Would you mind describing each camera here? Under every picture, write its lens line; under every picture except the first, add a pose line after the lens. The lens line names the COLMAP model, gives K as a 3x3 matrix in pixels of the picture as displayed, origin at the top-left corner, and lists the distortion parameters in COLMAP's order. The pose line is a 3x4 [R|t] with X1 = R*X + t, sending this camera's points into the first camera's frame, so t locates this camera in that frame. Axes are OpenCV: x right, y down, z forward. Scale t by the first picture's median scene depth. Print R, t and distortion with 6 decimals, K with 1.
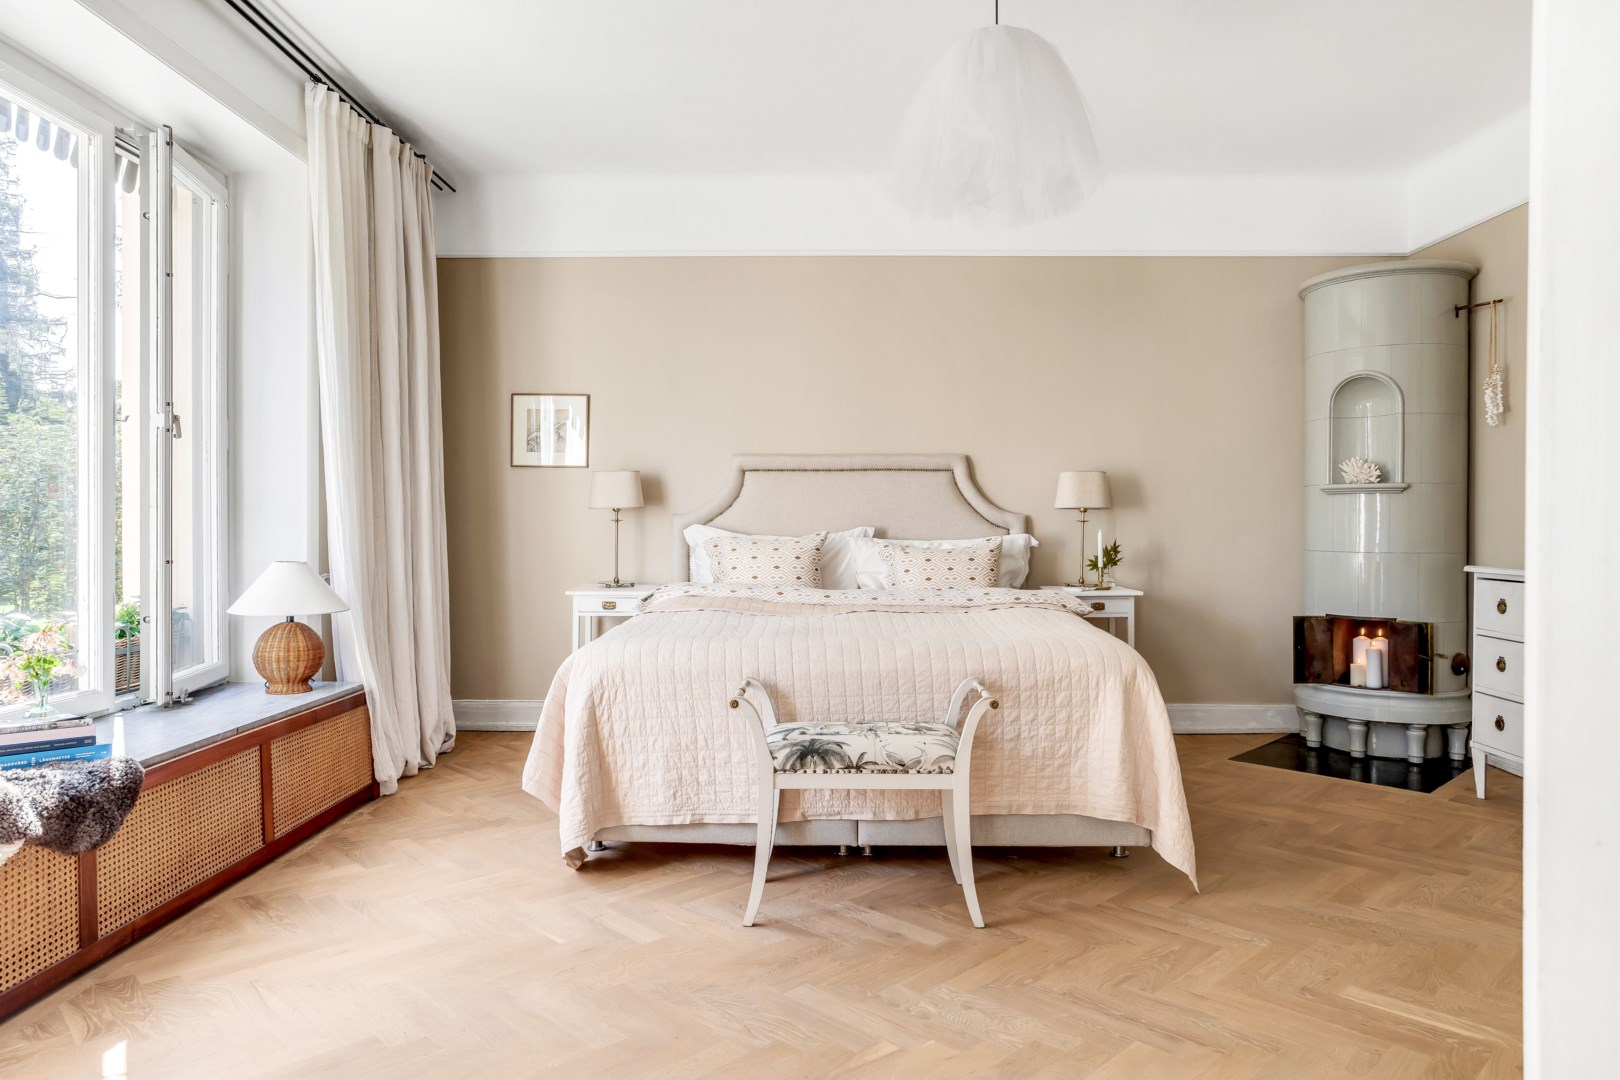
lens RADIAL K [[992.5, 0, 841.4], [0, 992.5, 530.7], [0, 0, 1]] dist [0.001017, 0.003599]
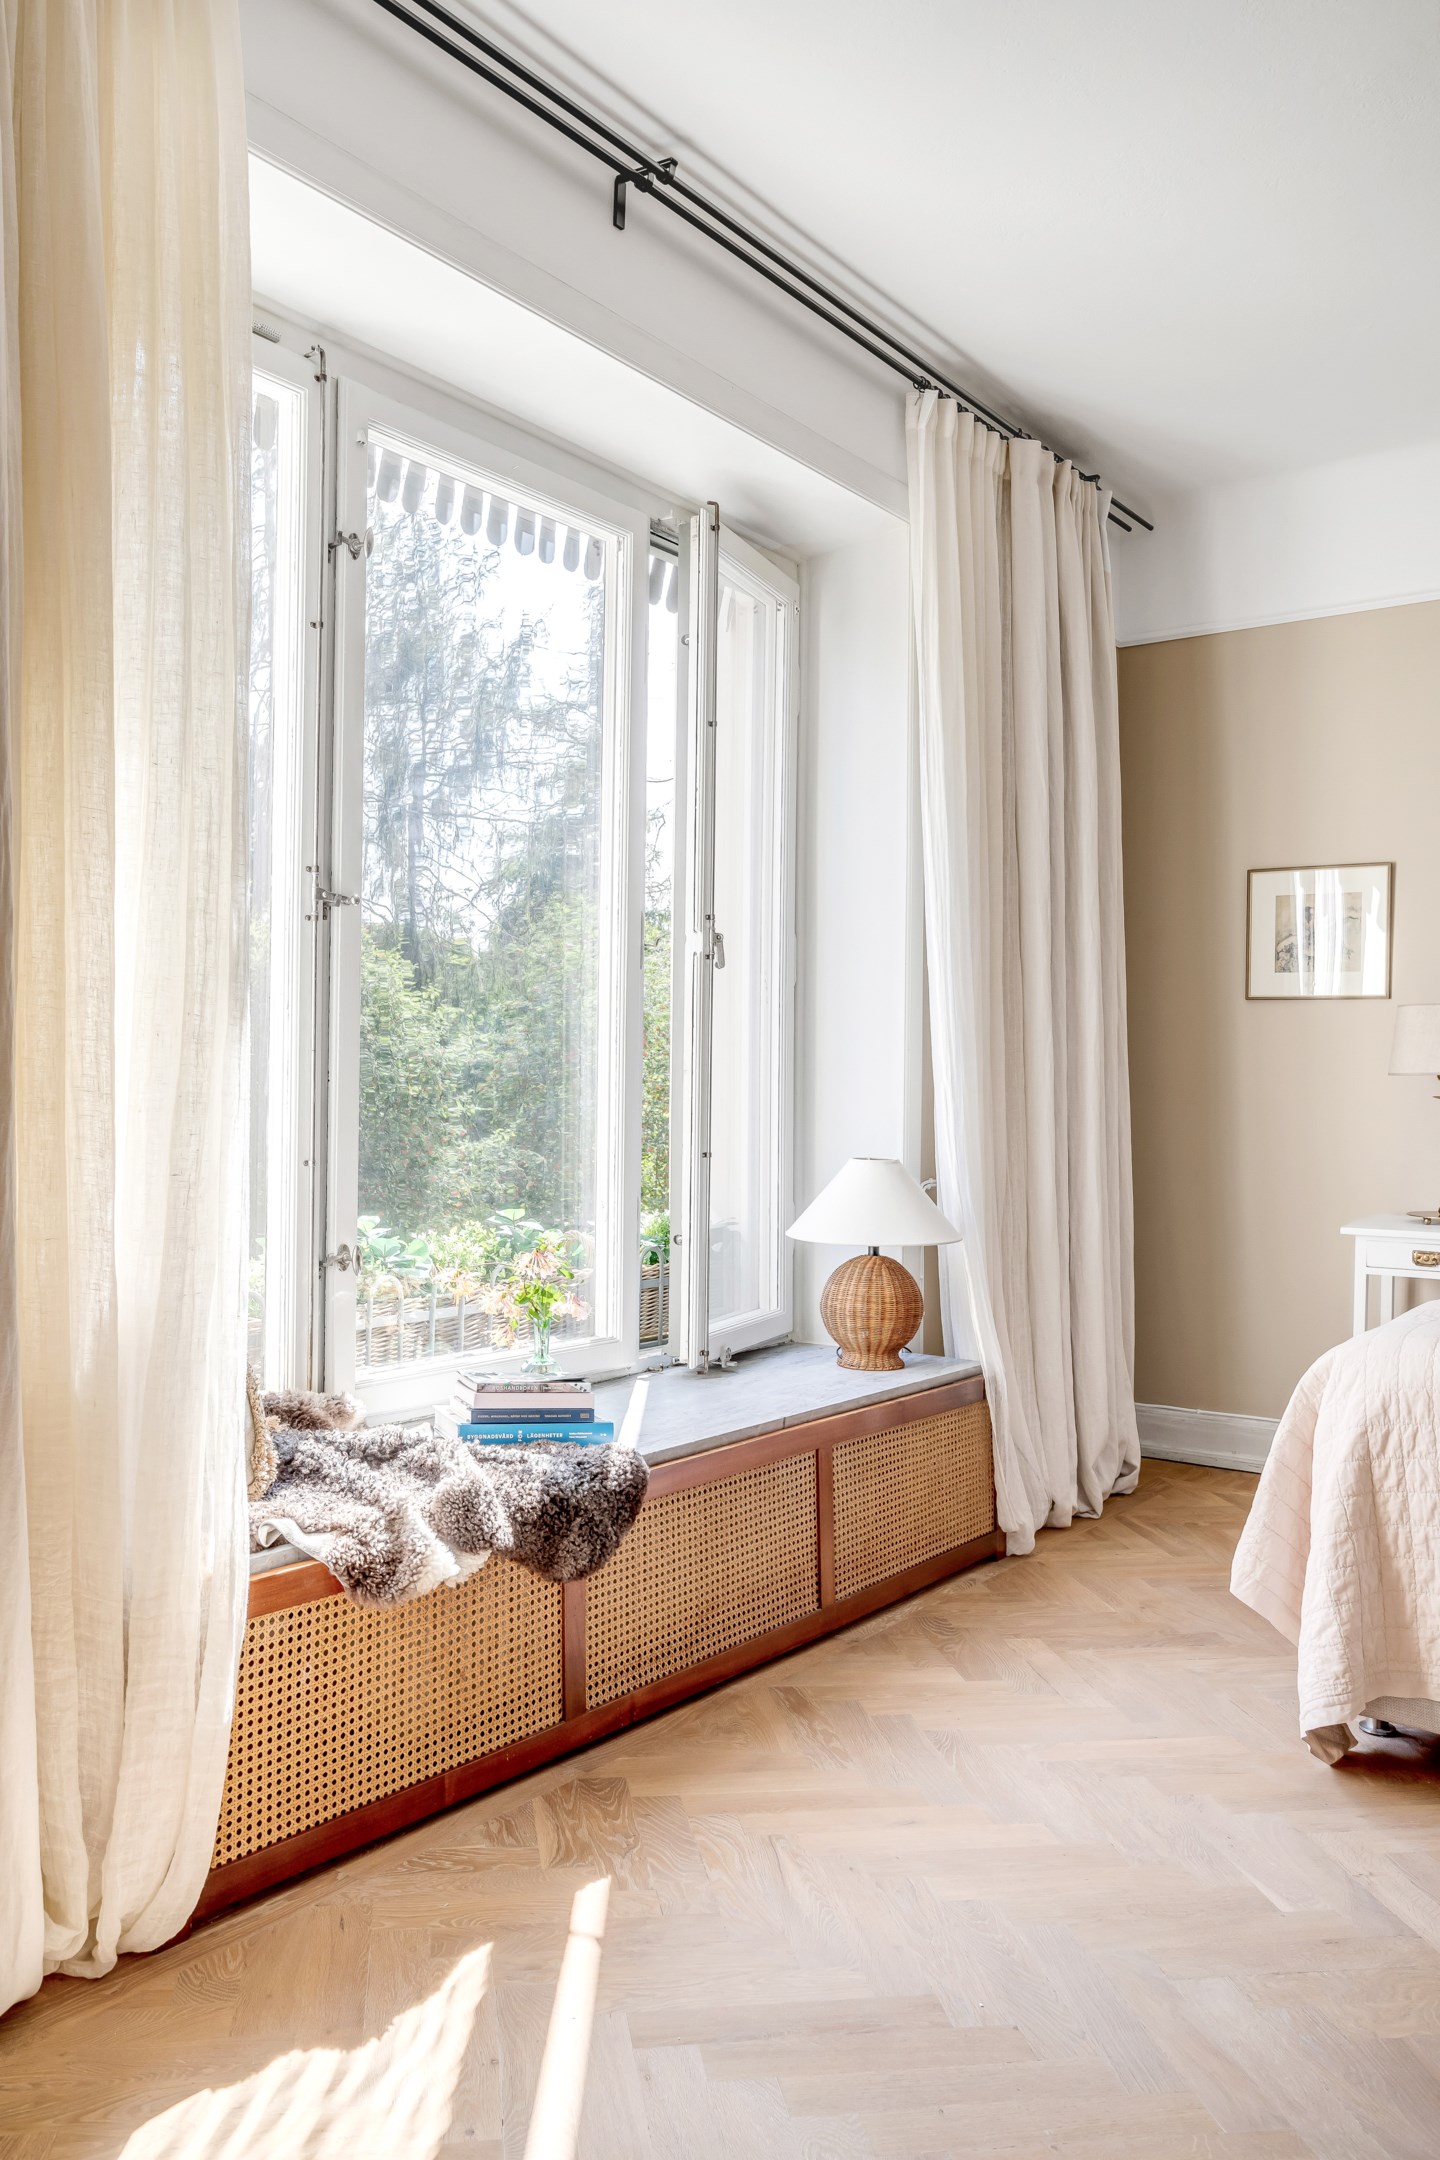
lens RADIAL K [[1708.8, 0, 720.0], [0, 1708.8, 1080.0], [0, 0, 1]] dist [-0.010607, 0.046960]
pose [[0.800971, 0.005106, -0.598681, 0.012687], [-0.015352, 0.999810, -0.012012, -0.004298], [0.598506, 0.018812, 0.800897, 0.076283]]
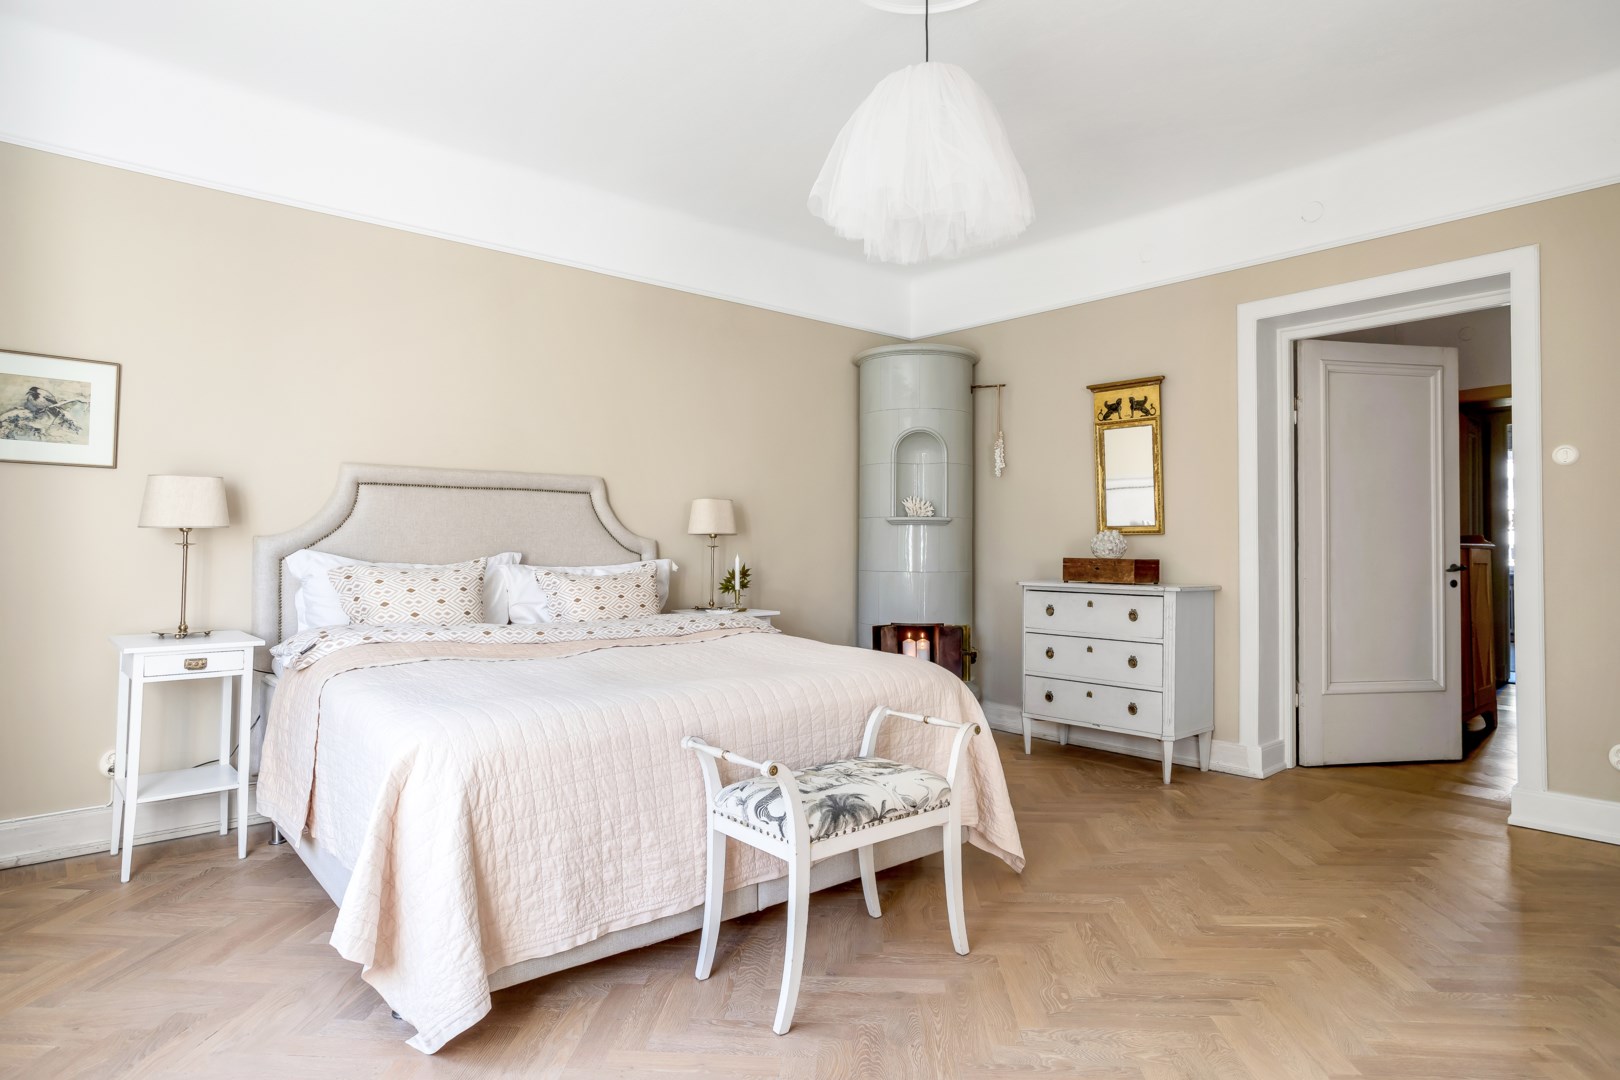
lens RADIAL K [[887.6, 0, 816.4], [0, 887.6, 538.9], [0, 0, 1]] dist [0.001012, 0.002491]
pose [[0.770709, 0.007471, 0.637143, -0.461953], [0.001369, 0.999910, -0.013380, -0.008358], [-0.637185, 0.011184, 0.770629, 0.348437]]
